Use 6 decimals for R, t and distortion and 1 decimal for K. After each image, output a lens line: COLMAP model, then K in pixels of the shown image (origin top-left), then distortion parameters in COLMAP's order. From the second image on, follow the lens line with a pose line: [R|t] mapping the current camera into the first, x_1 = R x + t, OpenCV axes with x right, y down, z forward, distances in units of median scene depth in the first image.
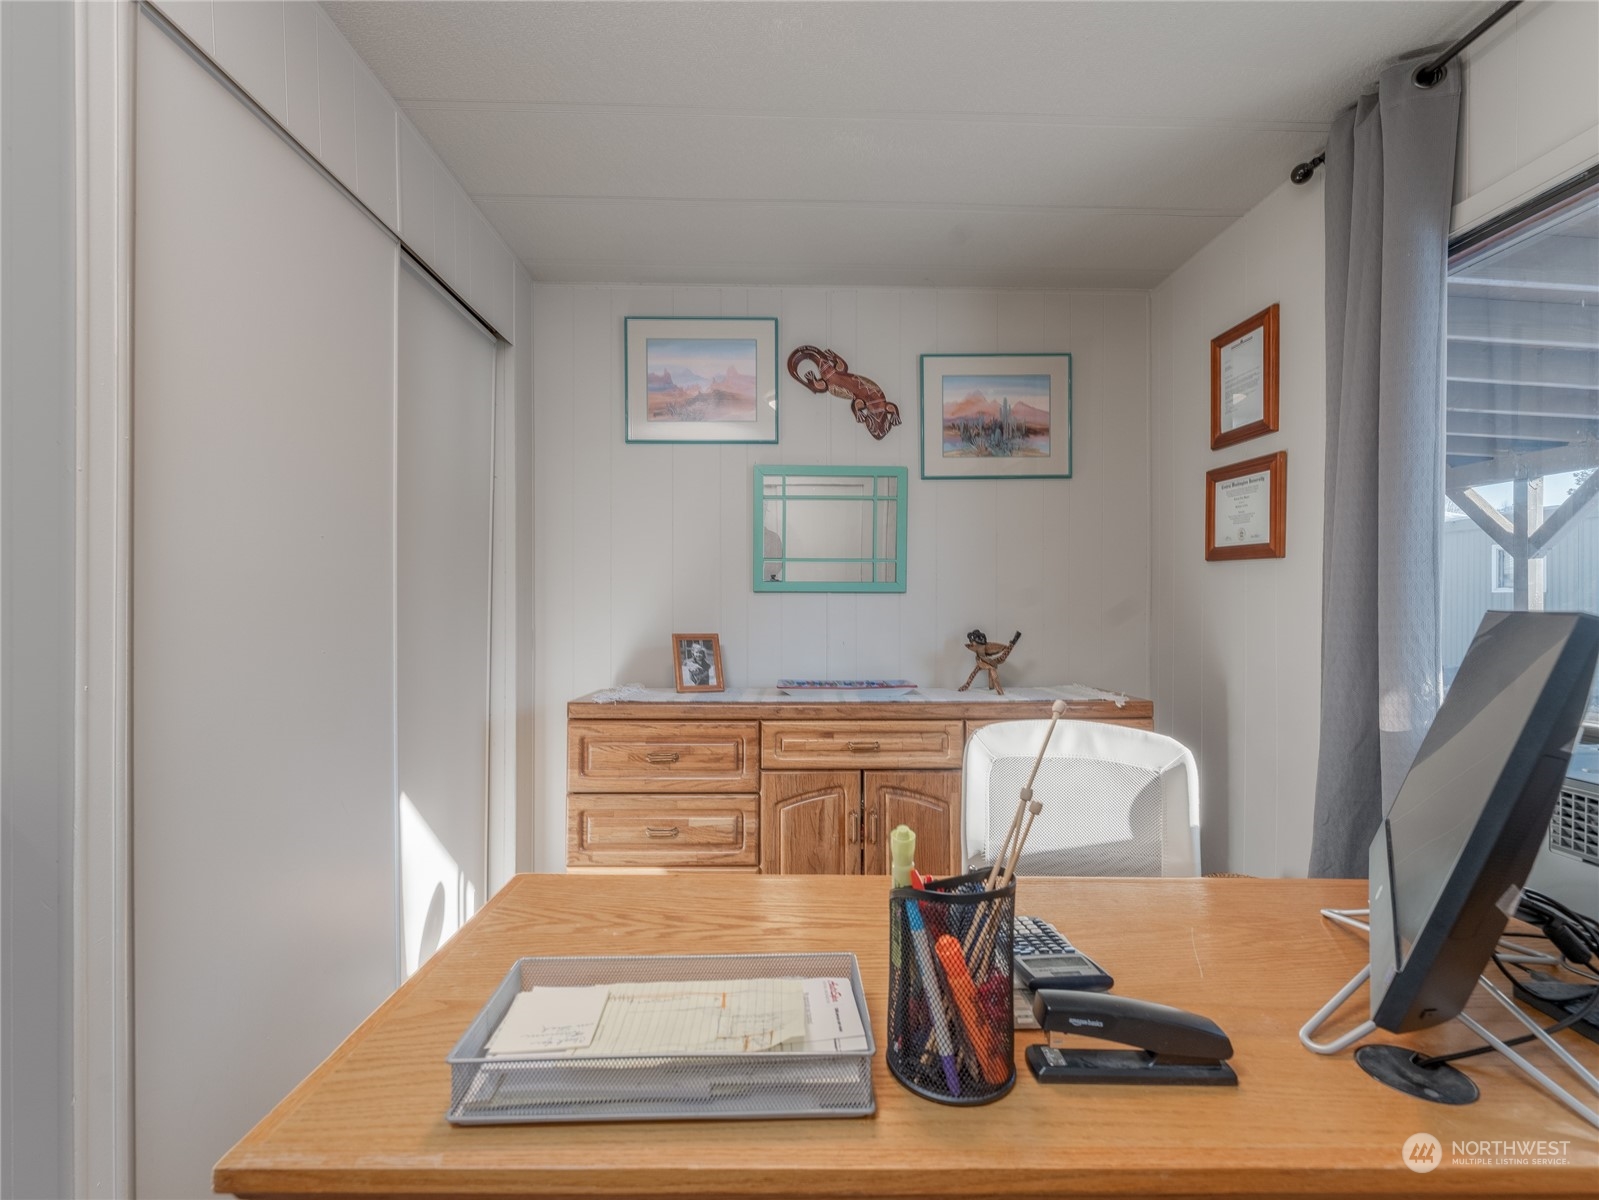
lens RADIAL K [[731.2, 0, 793.1], [0, 731.2, 596.7], [0, 0, 1]] dist [-0.001935, 0.000646]
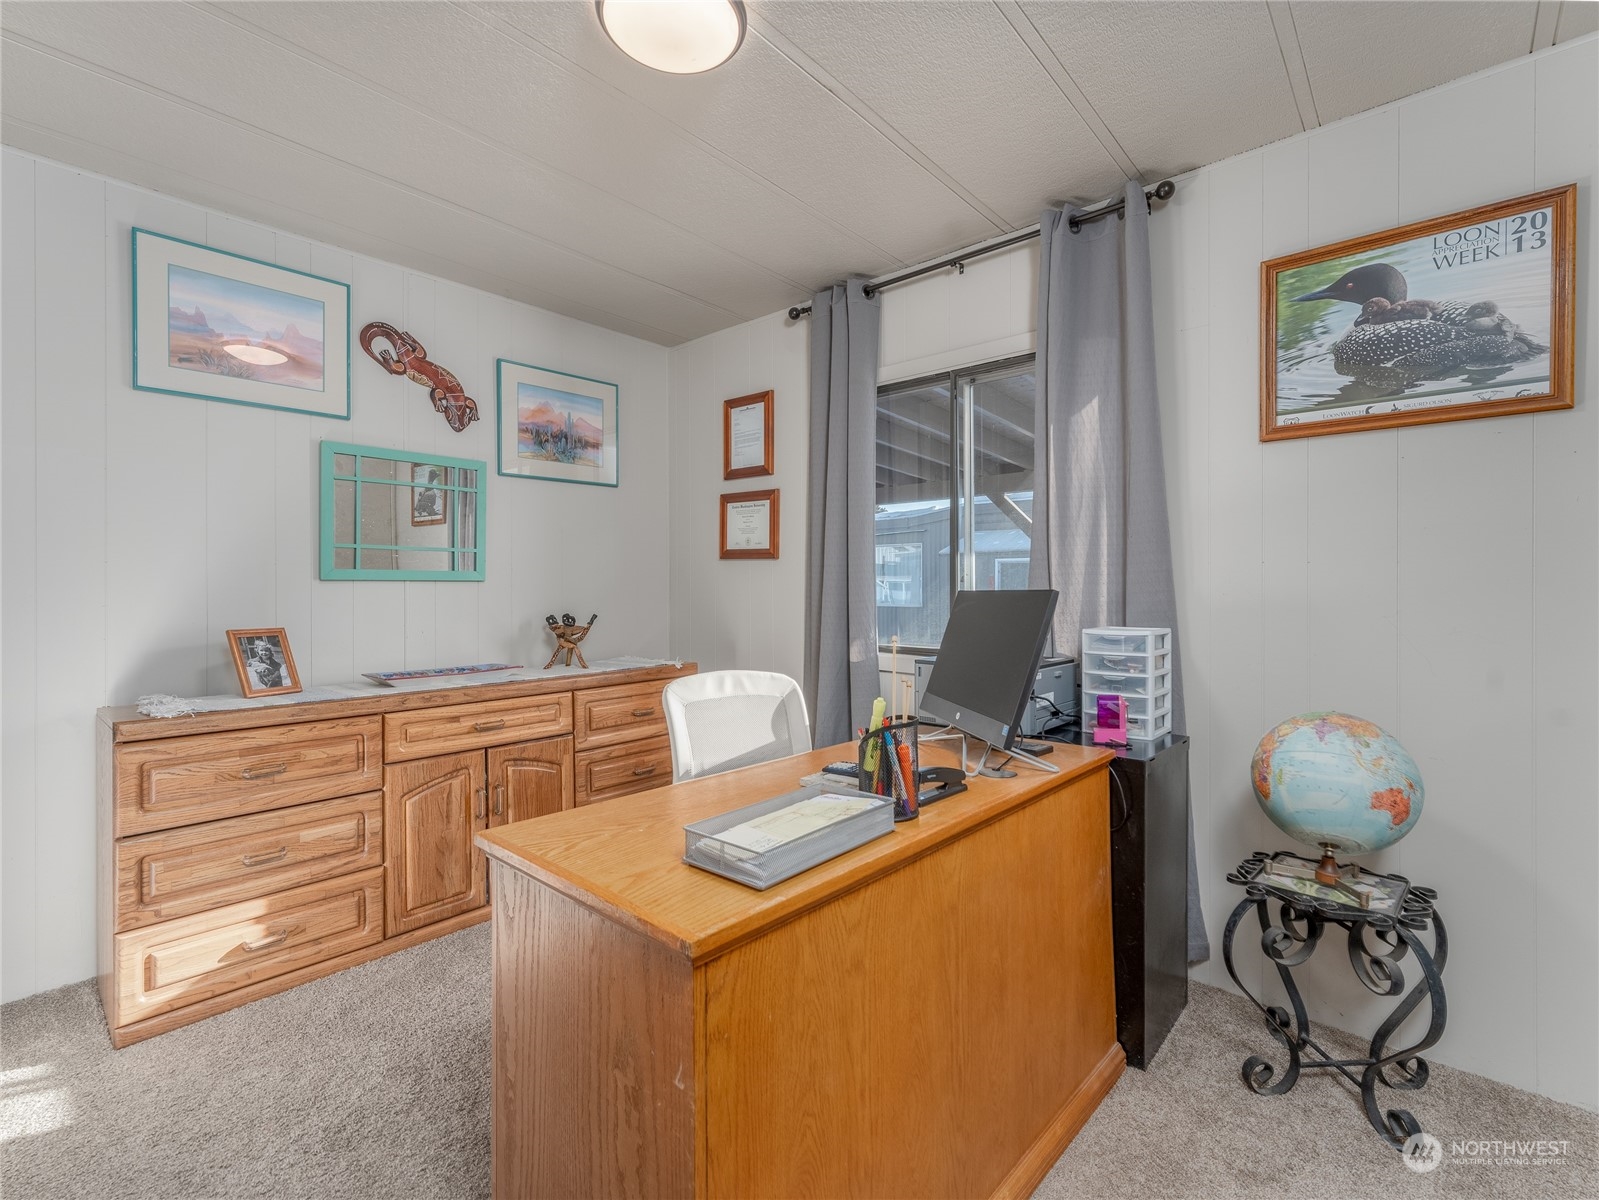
lens RADIAL K [[720.7, 0, 804.7], [0, 720.7, 581.3], [0, 0, 1]] dist [-0.002209, -0.000301]
pose [[0.679449, 0.002095, 0.733720, -0.359253], [0.001834, 0.999988, -0.004554, 0.000037], [-0.733720, 0.004440, 0.679437, -0.051255]]
